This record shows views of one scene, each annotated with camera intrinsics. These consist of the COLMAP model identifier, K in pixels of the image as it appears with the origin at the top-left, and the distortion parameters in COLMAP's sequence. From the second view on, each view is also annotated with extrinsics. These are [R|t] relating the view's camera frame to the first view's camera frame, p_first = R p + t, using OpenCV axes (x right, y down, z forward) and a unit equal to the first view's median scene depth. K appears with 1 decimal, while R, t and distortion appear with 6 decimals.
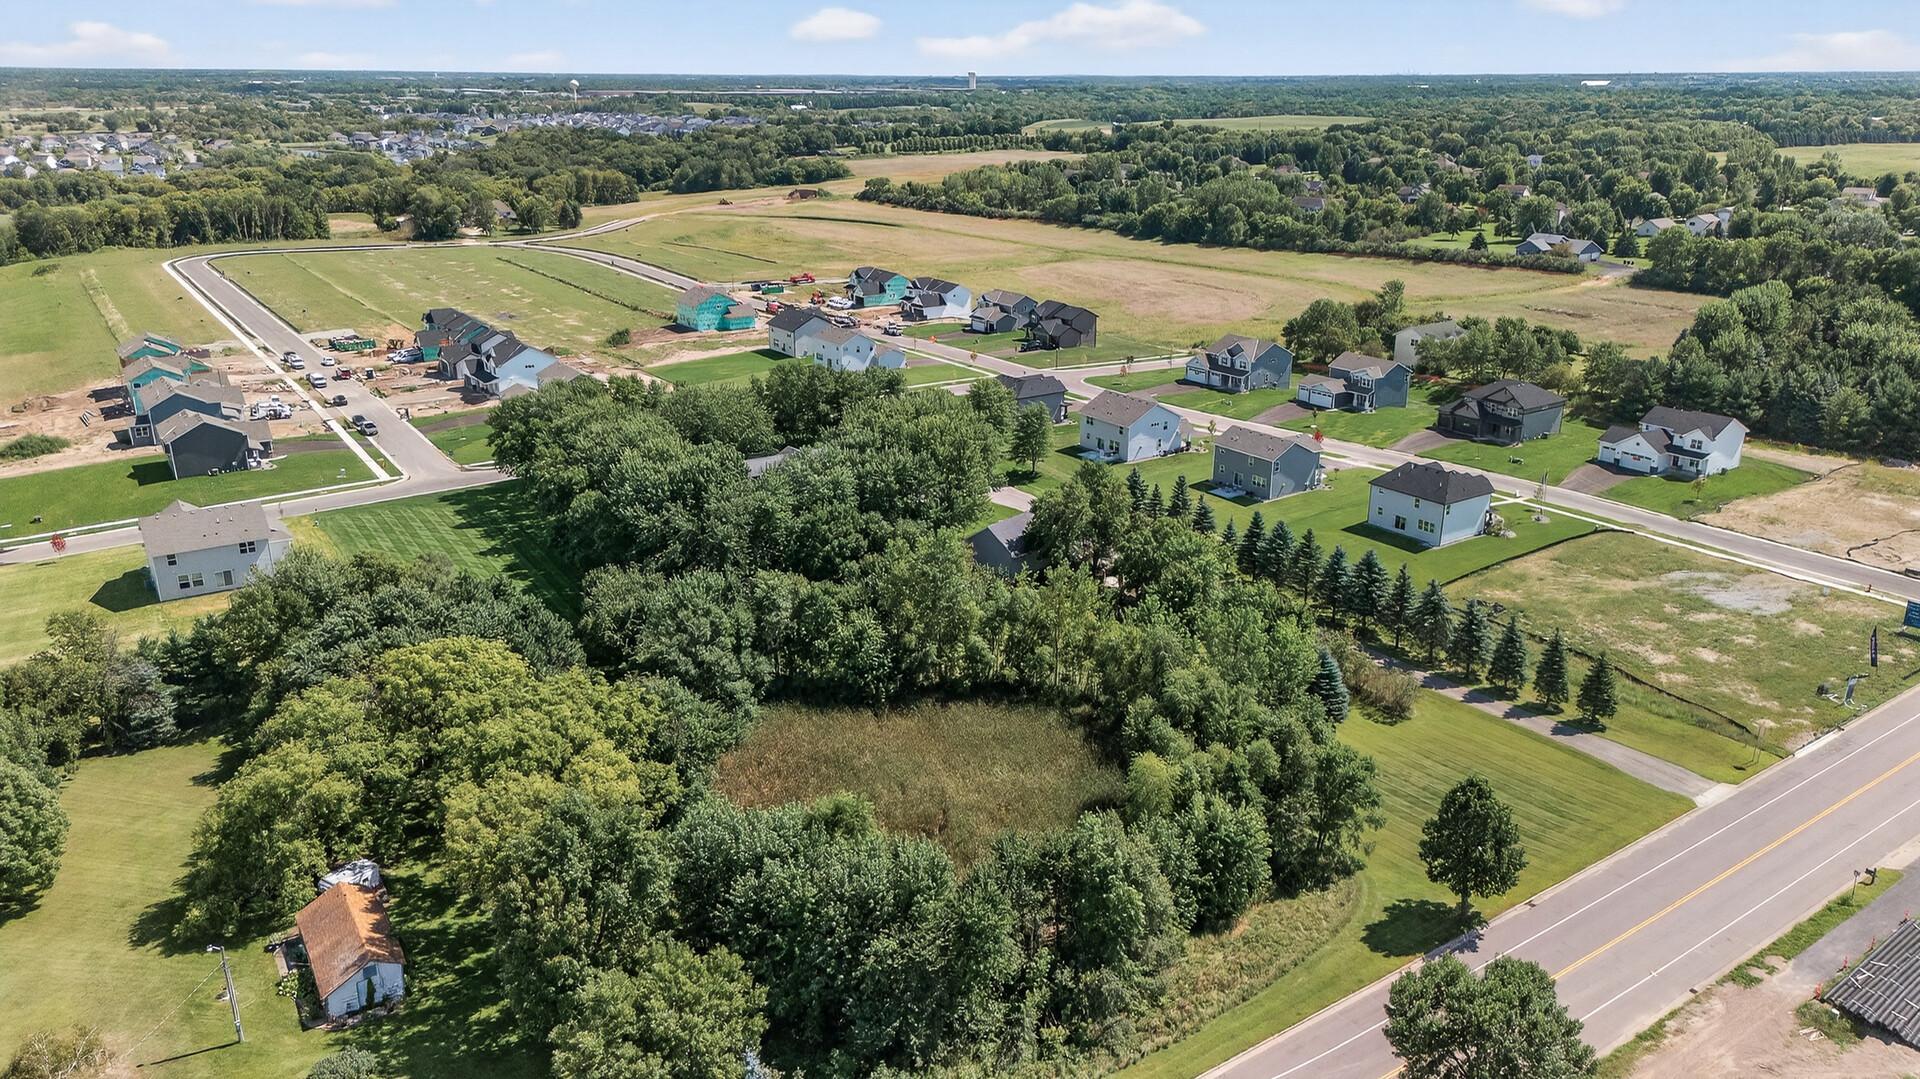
lens RADIAL K [[1320.9, 0, 960.0], [0, 1320.9, 539.5], [0, 0, 1]] dist [0.077494, -0.063003]
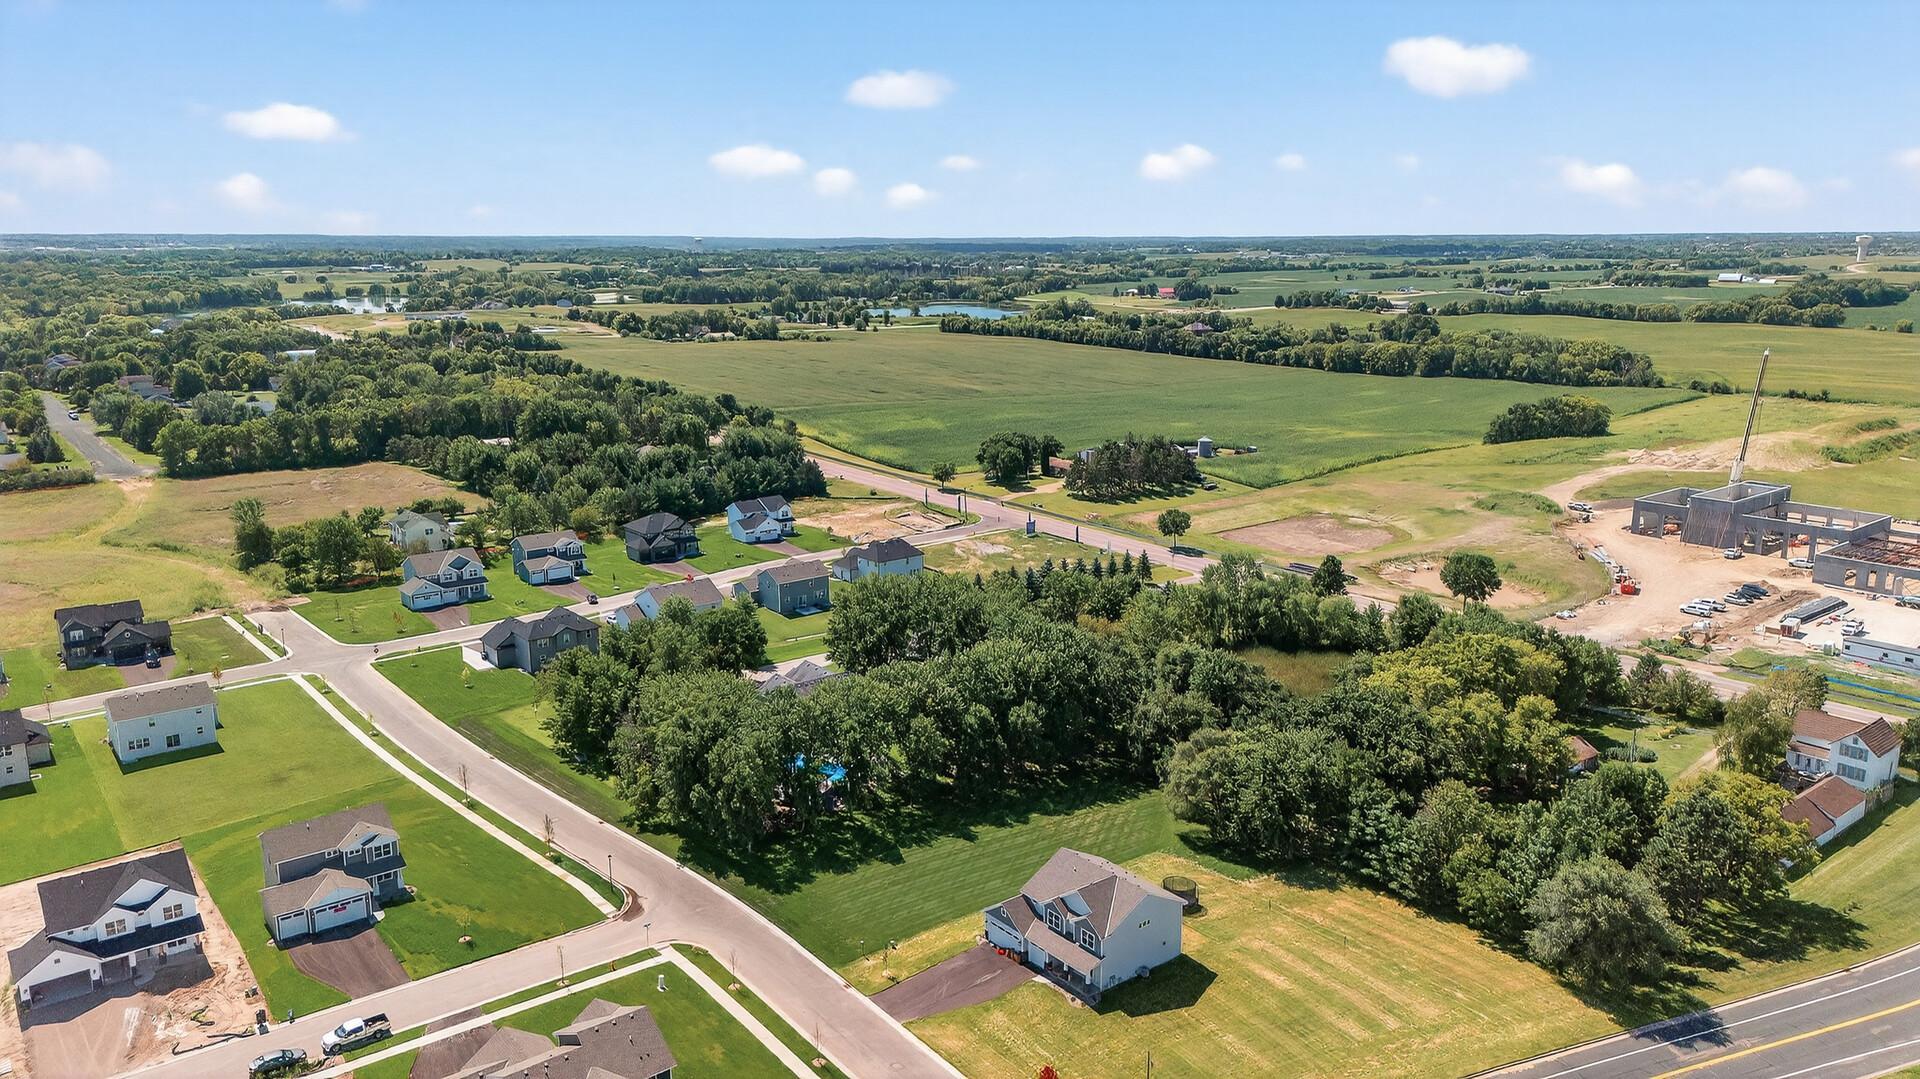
lens RADIAL K [[1320.9, 0, 960.0], [0, 1320.9, 539.5], [0, 0, 1]] dist [0.077494, -0.063003]
pose [[-0.061629, -0.220802, 0.973370, -0.621481], [0.332532, 0.914965, 0.228607, -0.203685], [-0.941076, 0.337766, 0.017035, 0.473194]]
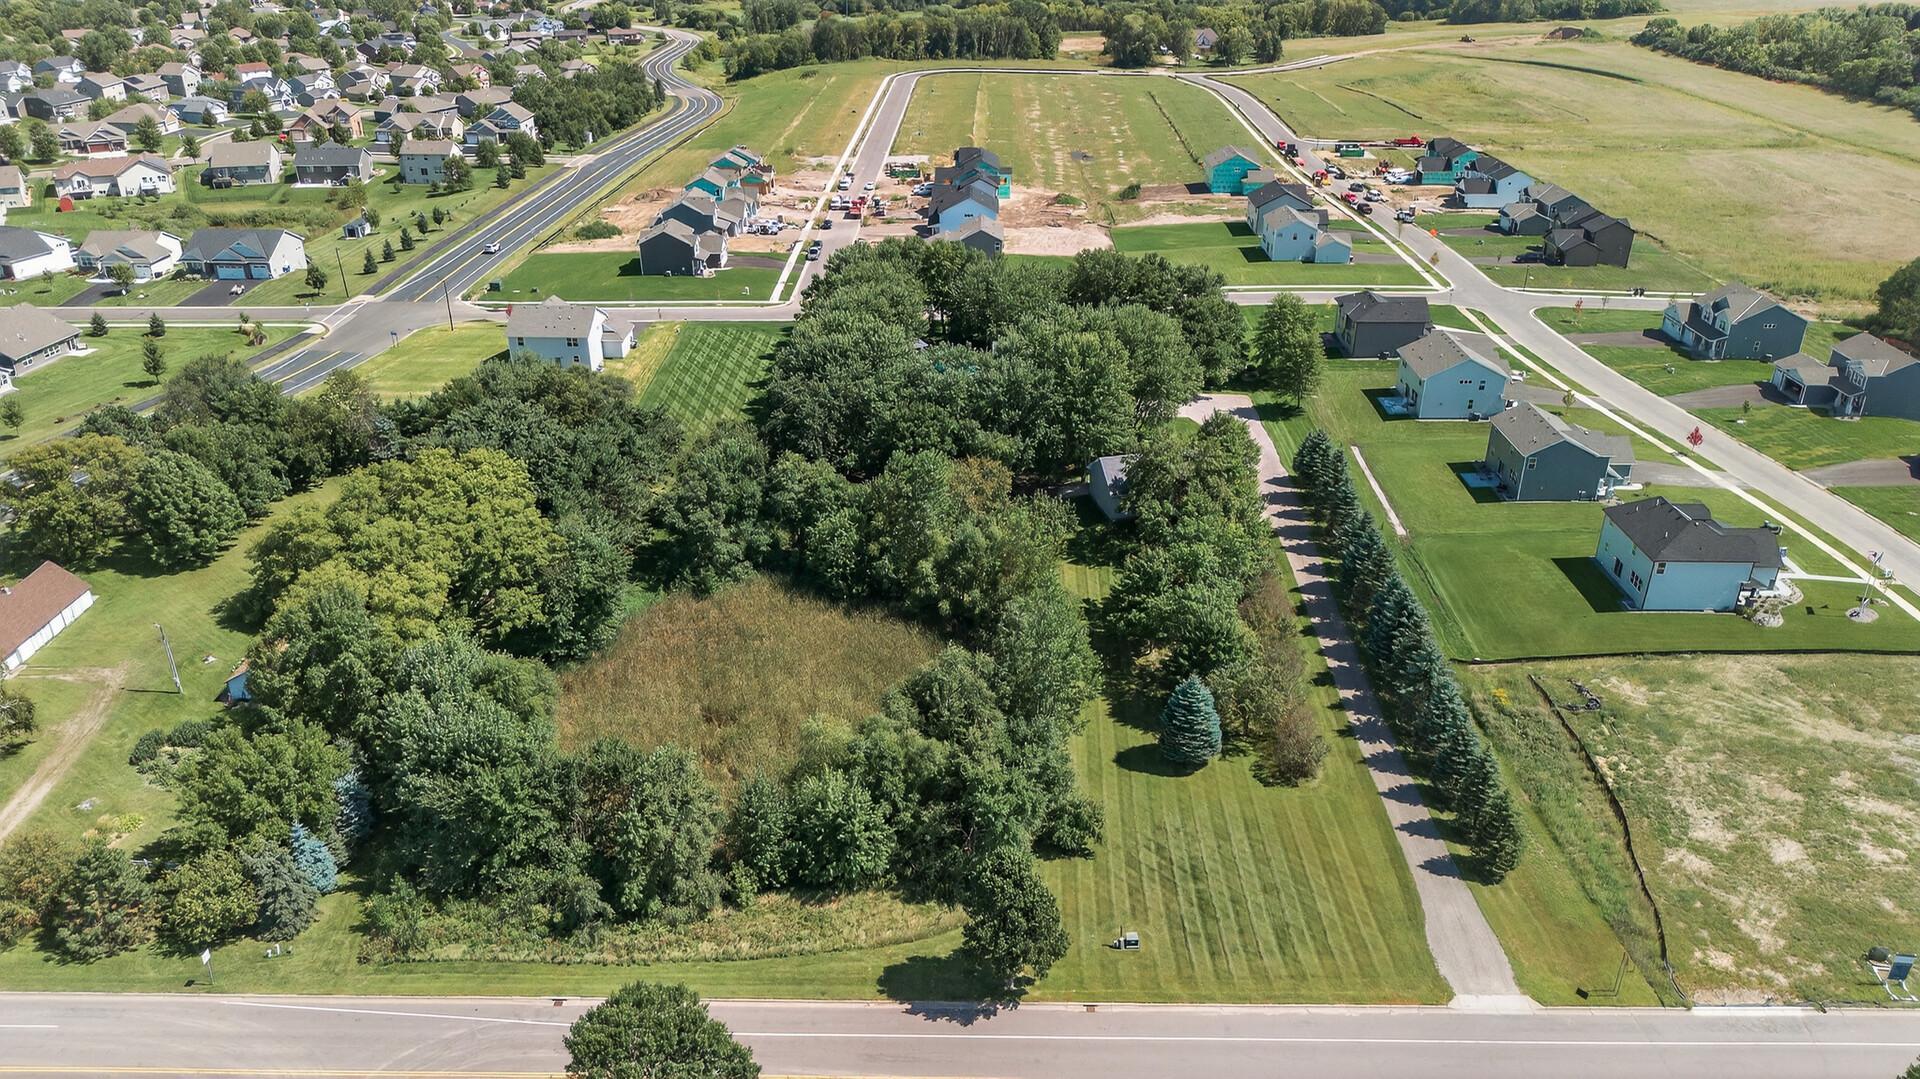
lens RADIAL K [[1364.7, 0, 960.0], [0, 1364.7, 539.5], [0, 0, 1]] dist [0.069720, -0.064509]
pose [[0.820164, 0.247674, -0.515740, 0.225994], [-0.187141, 0.967990, 0.167252, -0.048124], [0.540656, -0.040658, 0.840261, 0.066927]]
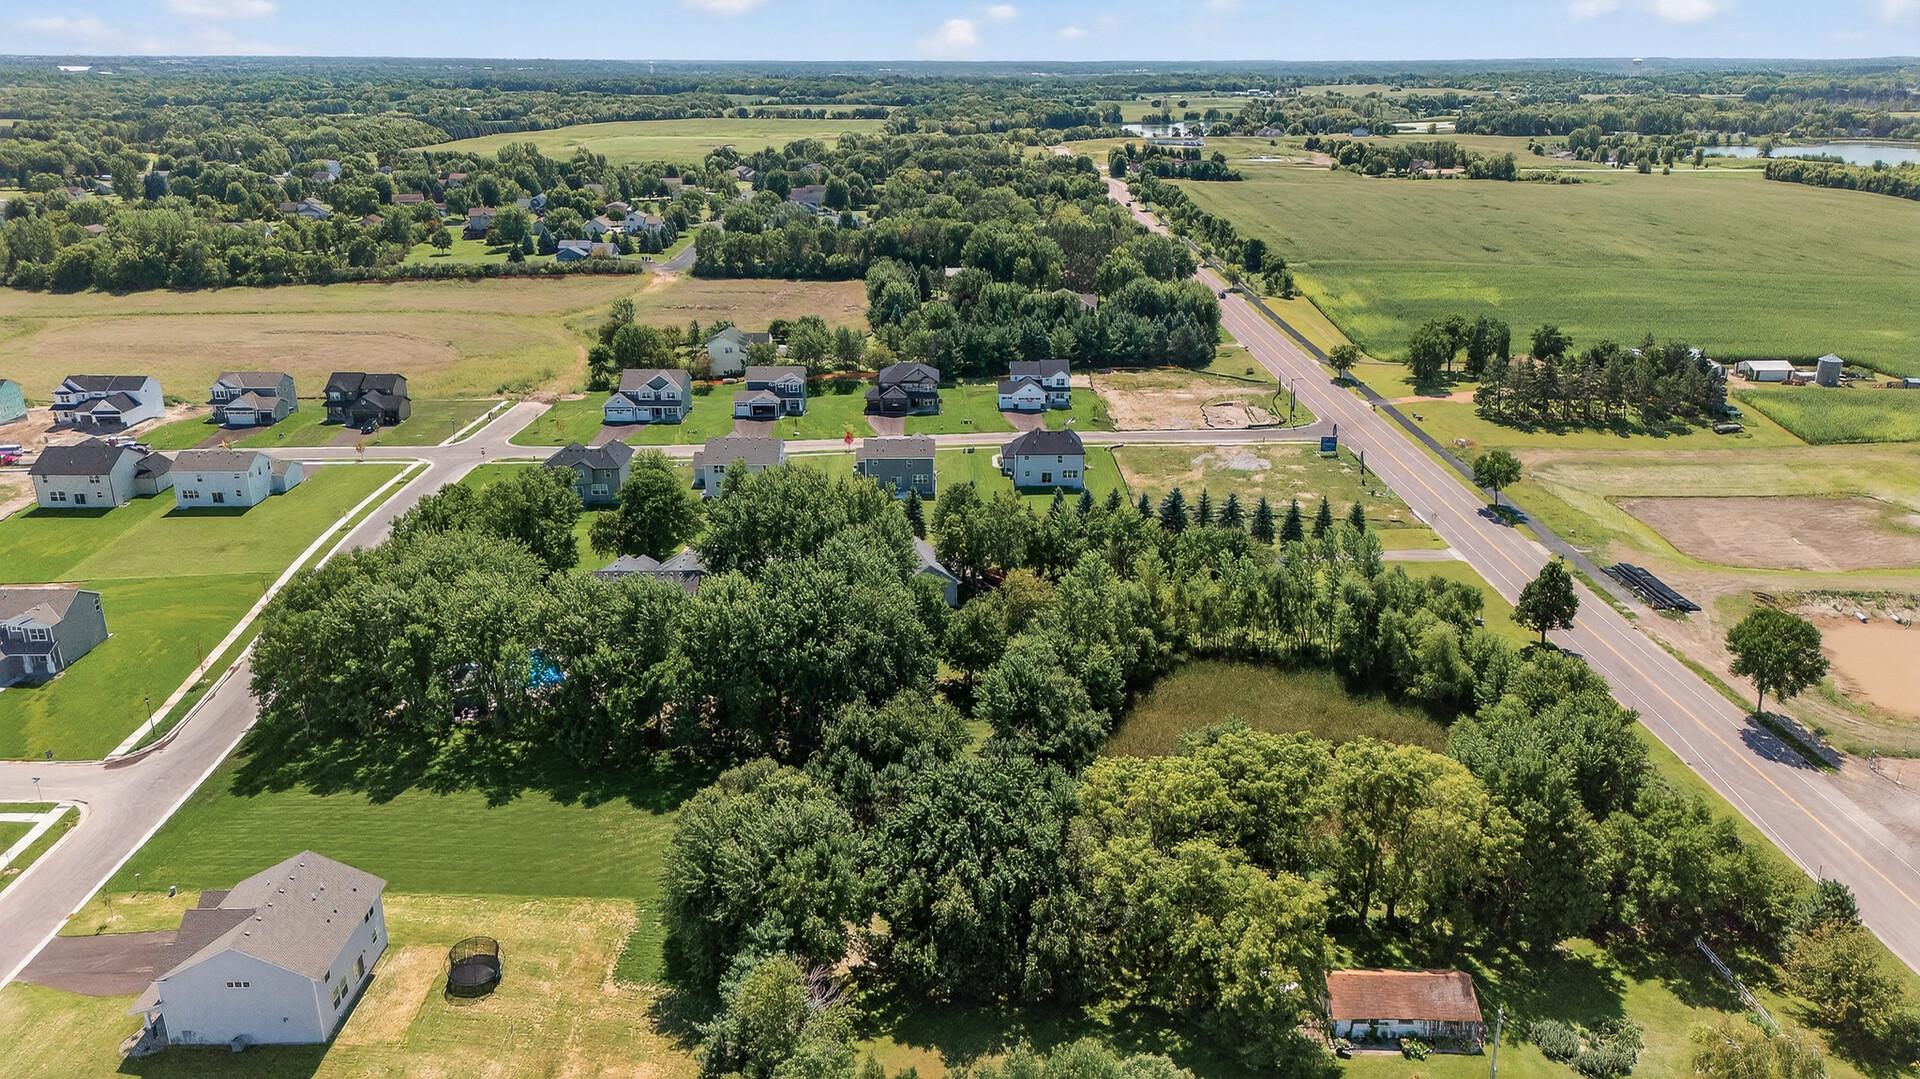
lens RADIAL K [[1320.9, 0, 960.0], [0, 1320.9, 539.5], [0, 0, 1]] dist [0.077494, -0.063003]
pose [[0.554333, -0.279027, 0.784130, -0.388590], [0.272821, 0.950993, 0.145536, -0.086790], [-0.786310, 0.133252, 0.603291, 0.160518]]
